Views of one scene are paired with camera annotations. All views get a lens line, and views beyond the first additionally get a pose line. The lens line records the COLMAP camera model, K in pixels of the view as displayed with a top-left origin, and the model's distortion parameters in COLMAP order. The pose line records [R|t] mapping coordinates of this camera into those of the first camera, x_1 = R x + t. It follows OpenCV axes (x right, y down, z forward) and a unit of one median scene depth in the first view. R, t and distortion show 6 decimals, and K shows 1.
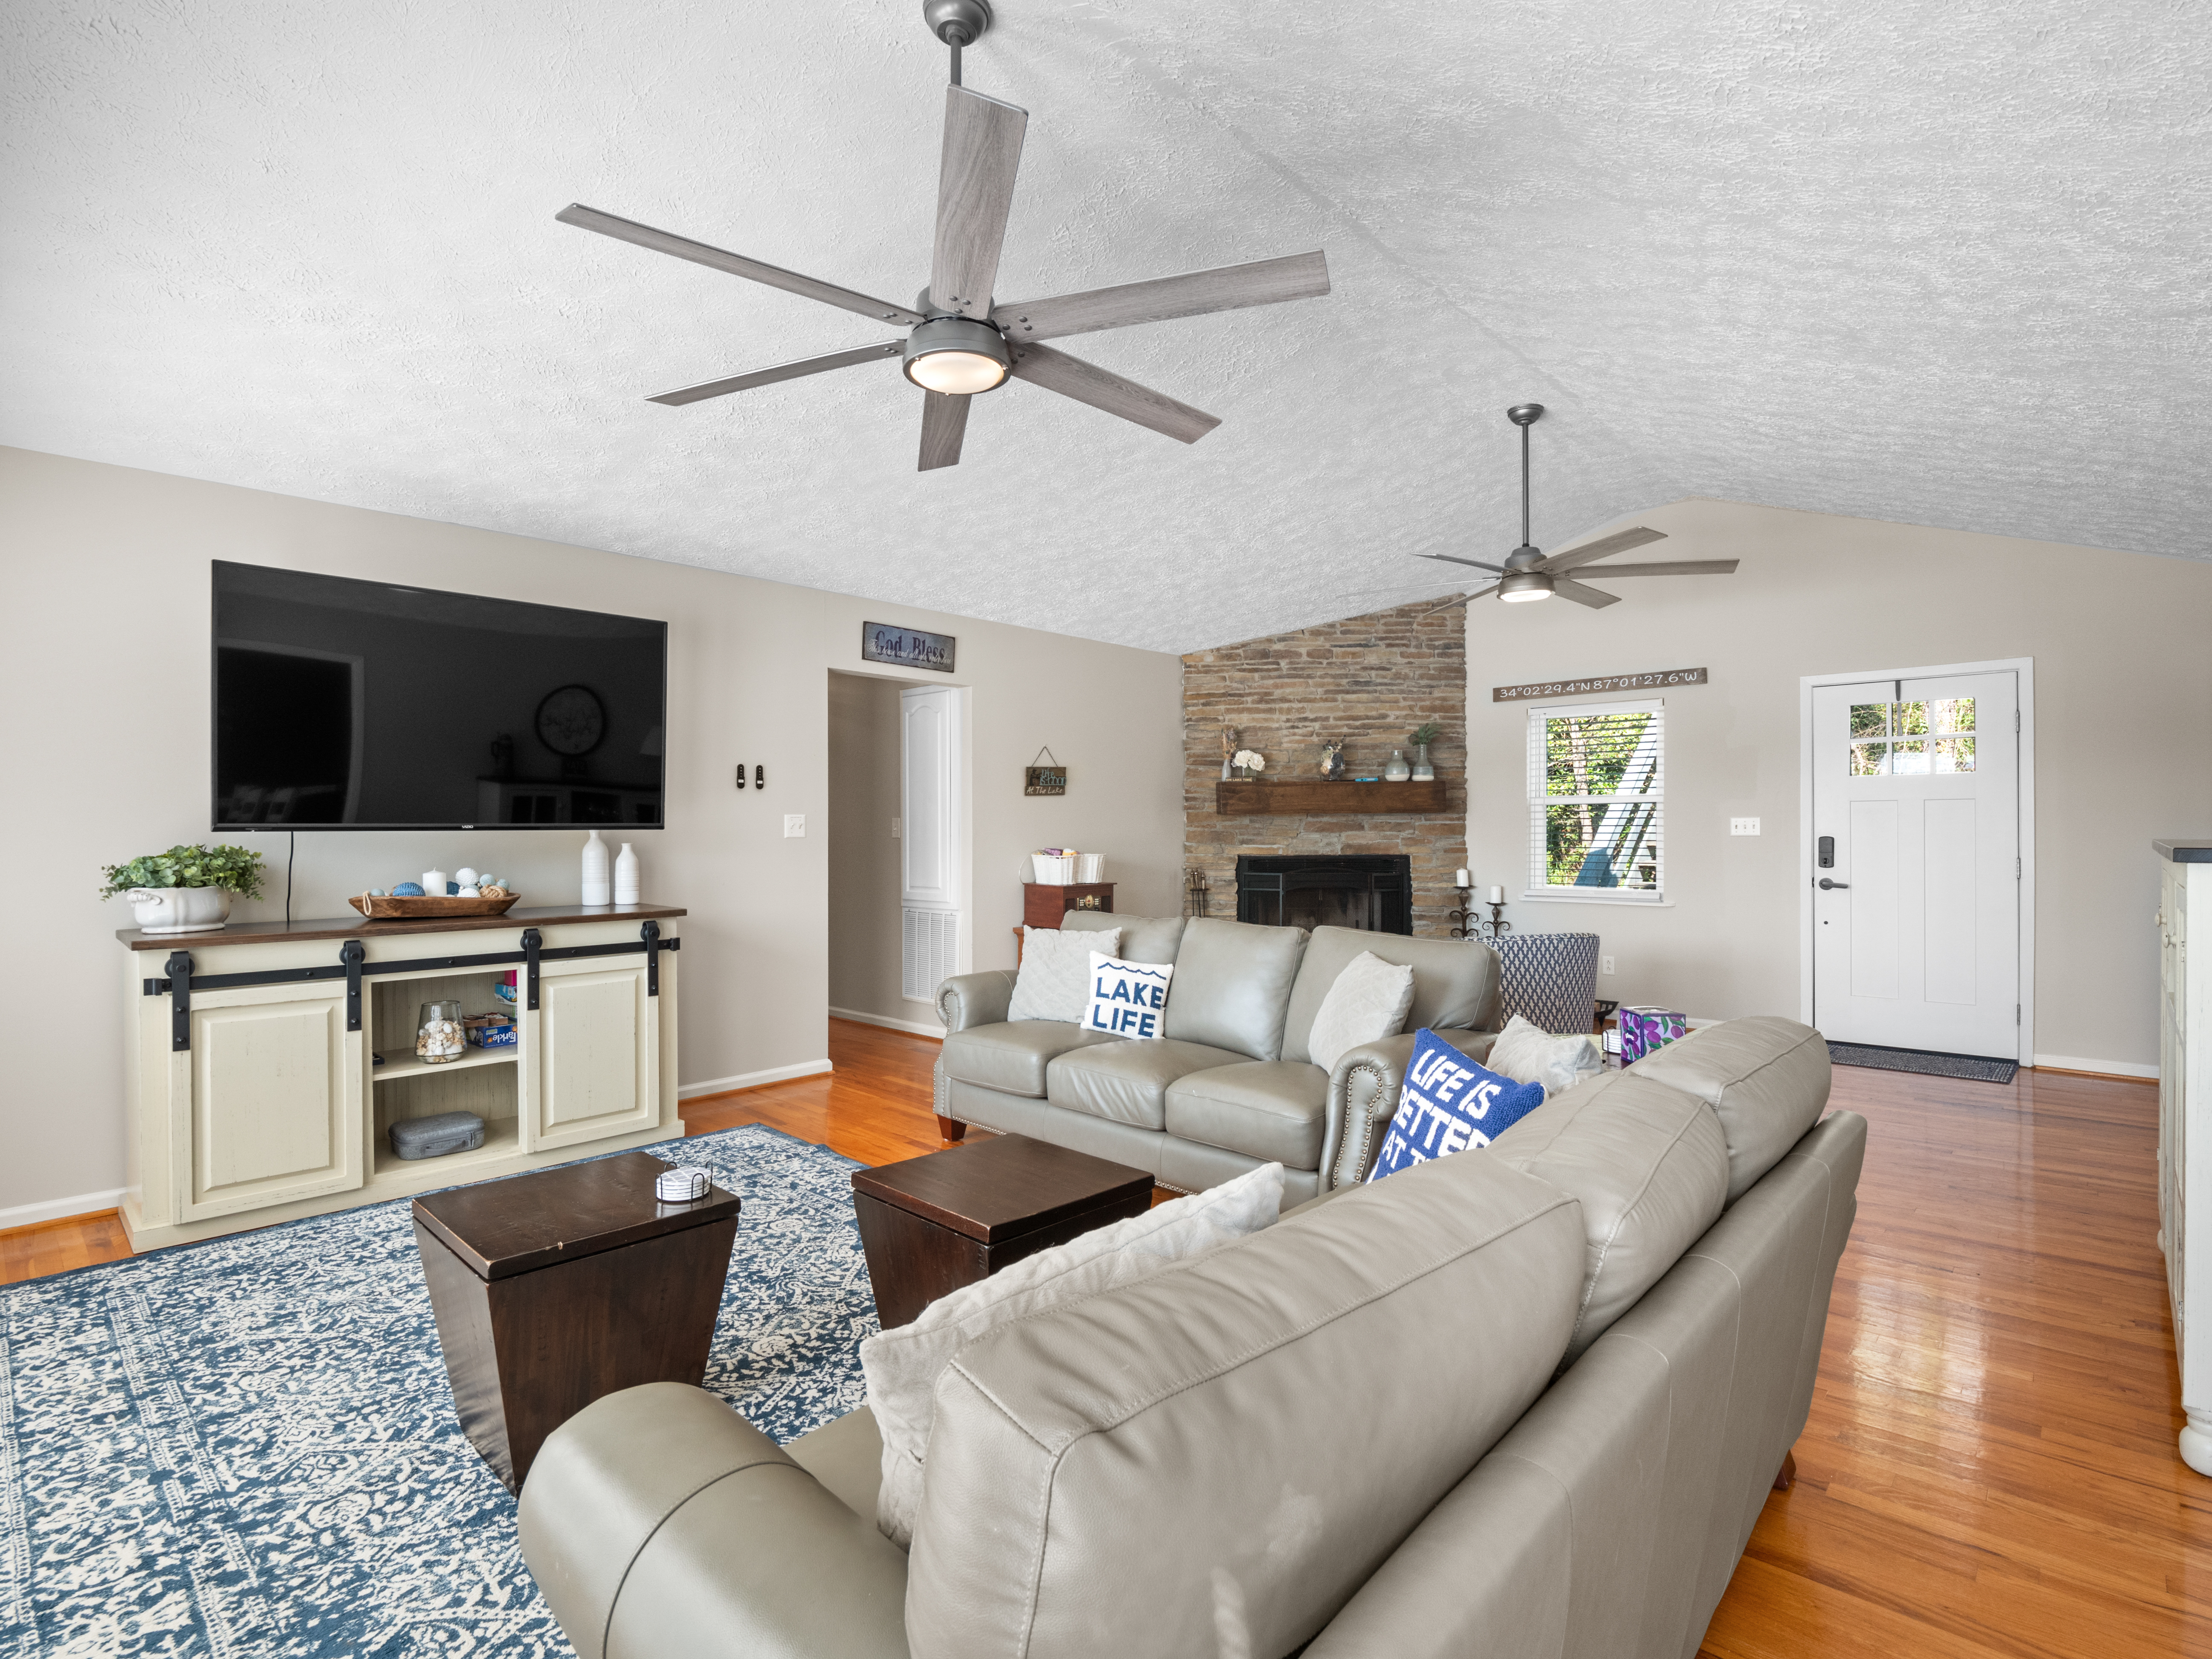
lens RADIAL K [[1083.8, 0, 1087.4], [0, 1083.8, 832.7], [0, 0, 1]] dist [-0.012163, 0.000472]
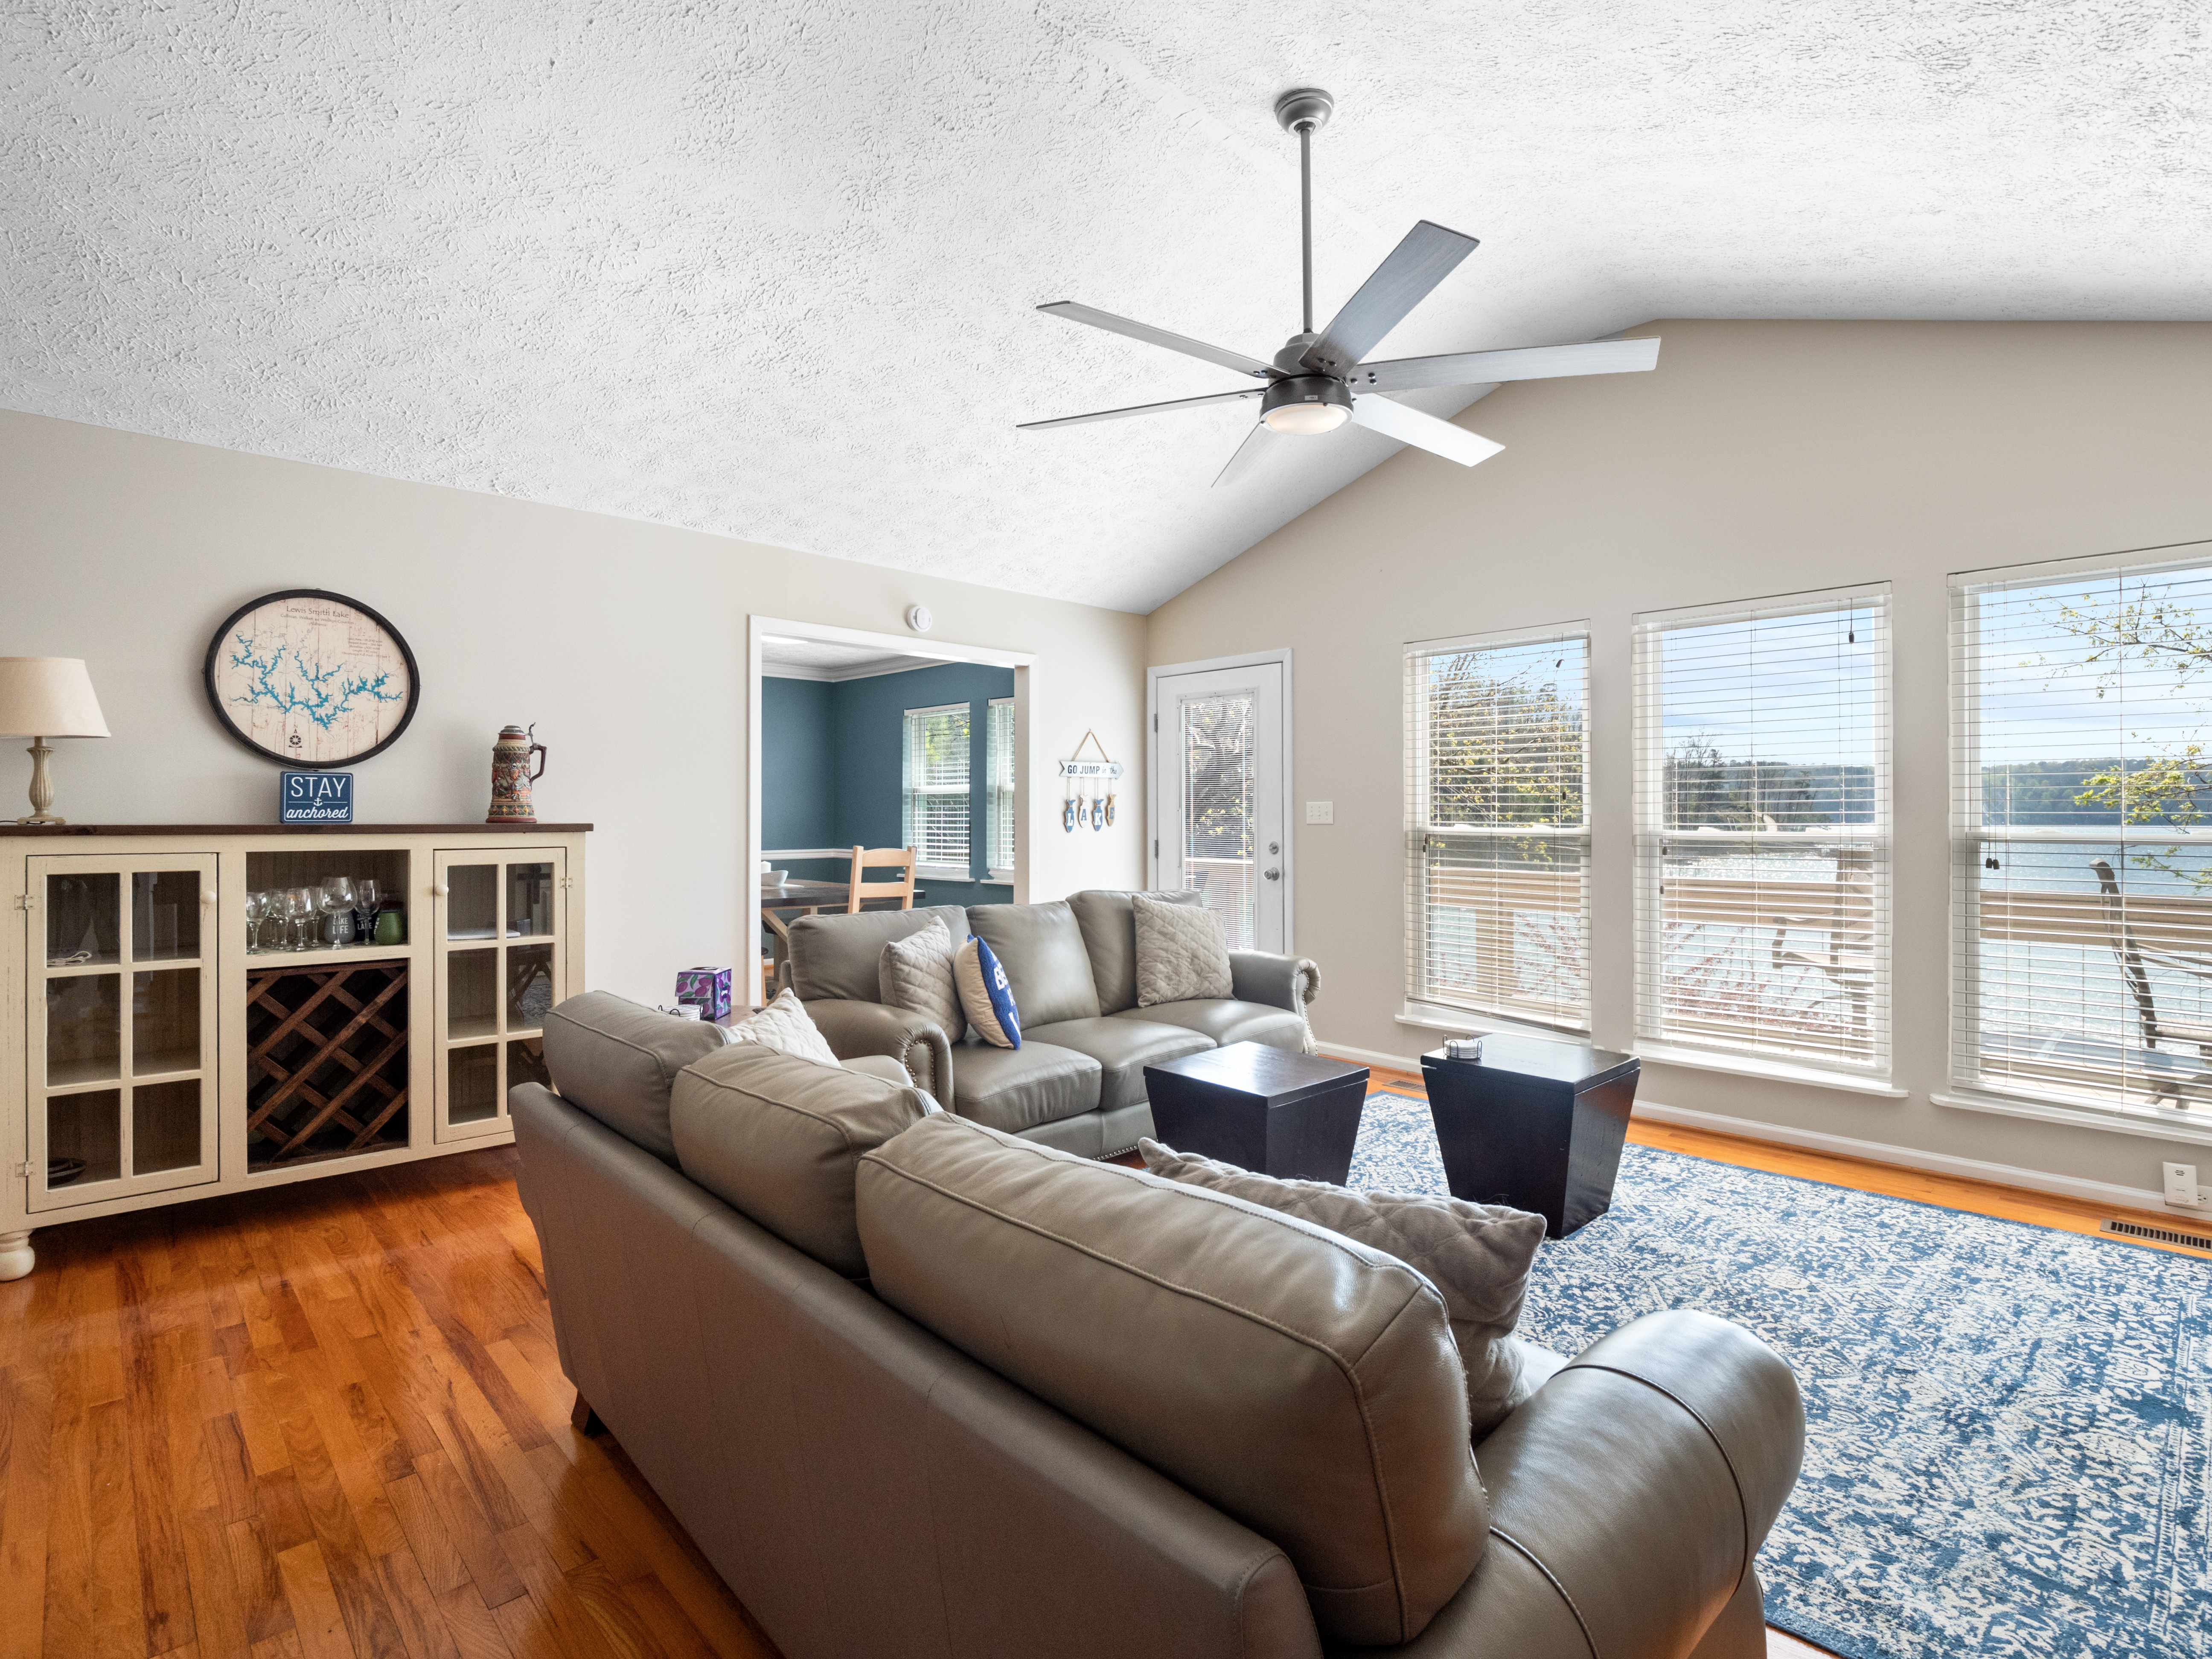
lens RADIAL K [[1083.8, 0, 1104.6], [0, 1083.8, 819.0], [0, 0, 1]] dist [-0.012163, 0.000472]
pose [[-0.998806, 0.001384, 0.048833, 0.014958], [0.001661, 0.999983, 0.005633, -0.001057], [-0.048825, 0.005708, -0.998791, 0.763709]]
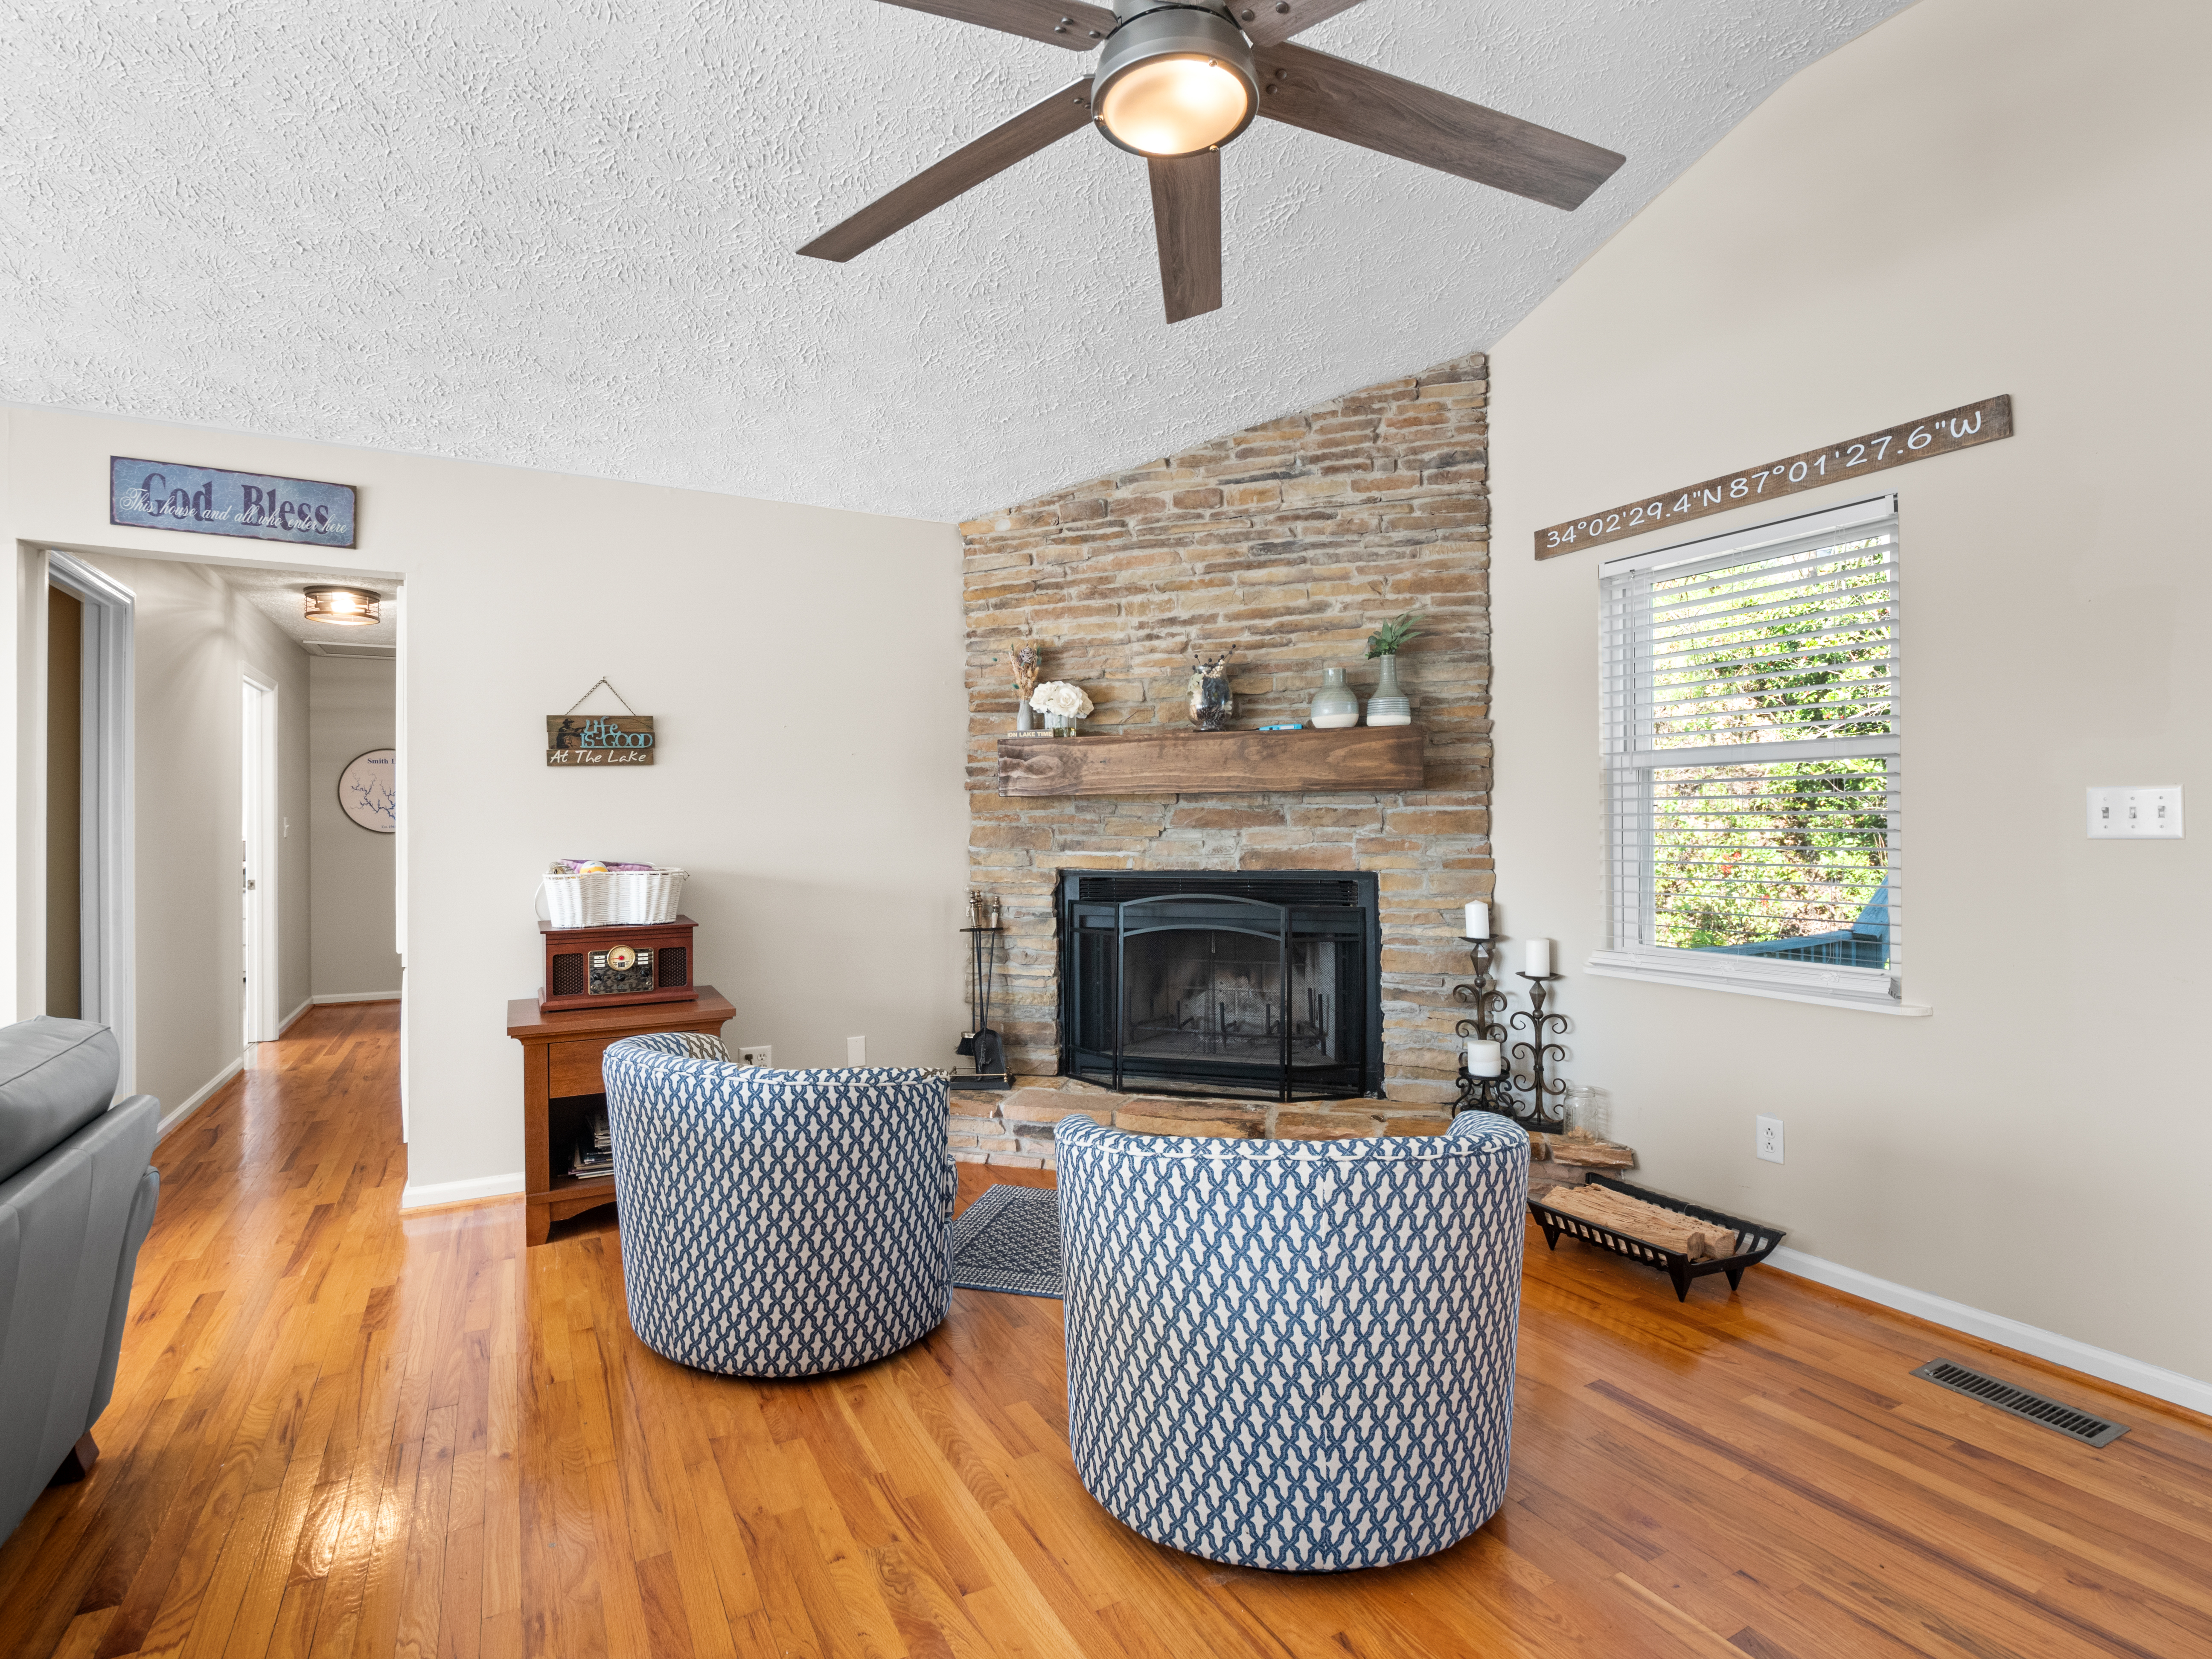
lens RADIAL K [[1083.8, 0, 1093.1], [0, 1083.8, 822.5], [0, 0, 1]] dist [-0.012163, 0.000472]
pose [[0.950439, -0.003875, -0.310886, 0.332915], [0.003027, 0.999990, -0.003210, -0.001893], [0.310896, 0.002110, 0.950442, 0.470264]]
